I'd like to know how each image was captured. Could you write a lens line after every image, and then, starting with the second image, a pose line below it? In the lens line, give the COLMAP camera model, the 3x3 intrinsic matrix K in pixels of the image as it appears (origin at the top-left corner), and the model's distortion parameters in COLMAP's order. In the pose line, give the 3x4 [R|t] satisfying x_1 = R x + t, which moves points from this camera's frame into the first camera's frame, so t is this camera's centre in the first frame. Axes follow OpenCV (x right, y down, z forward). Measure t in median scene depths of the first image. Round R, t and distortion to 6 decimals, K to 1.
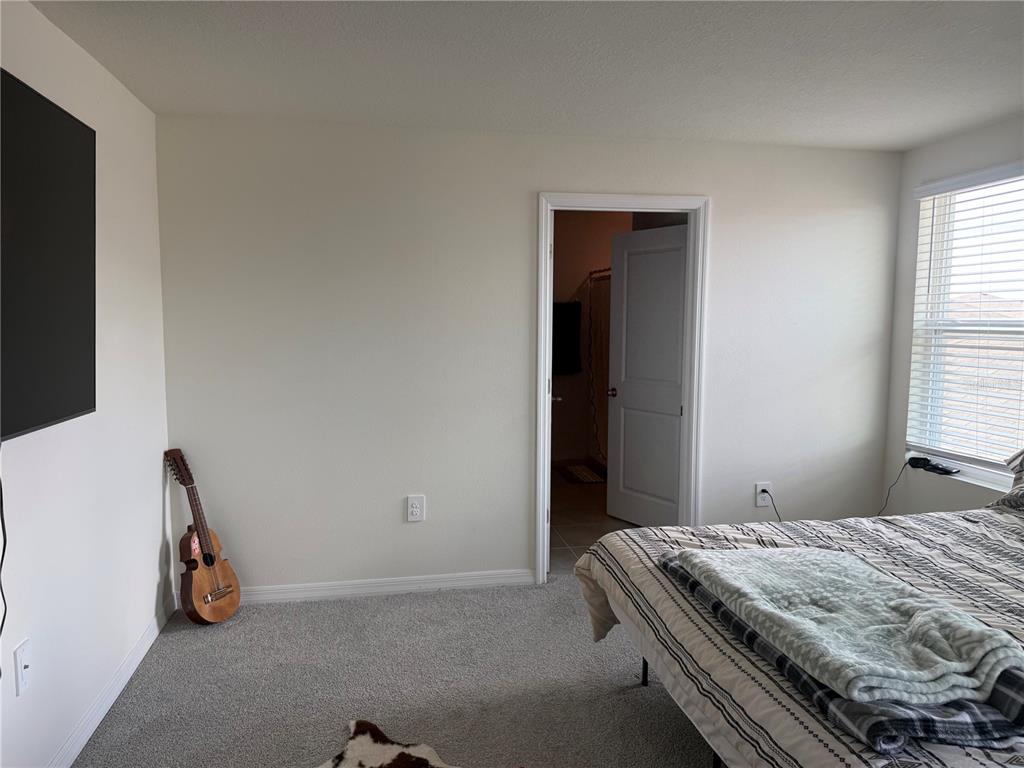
lens RADIAL K [[728.9, 0, 513.6], [0, 728.9, 382.1], [0, 0, 1]] dist [0.005193, -0.002122]
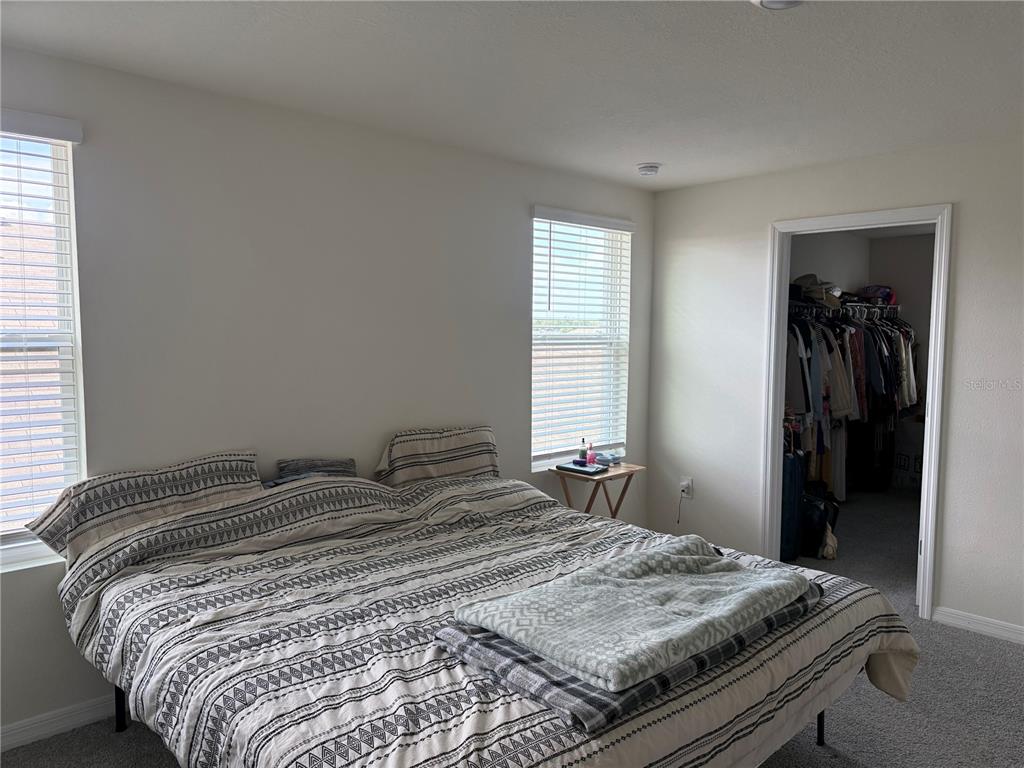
lens RADIAL K [[728.9, 0, 517.3], [0, 728.9, 386.8], [0, 0, 1]] dist [0.005193, -0.002122]
pose [[-0.541405, -0.077699, 0.837164, -0.257138], [0.069347, 0.988201, 0.136565, -0.128970], [-0.837897, 0.131992, -0.529629, 1.307319]]
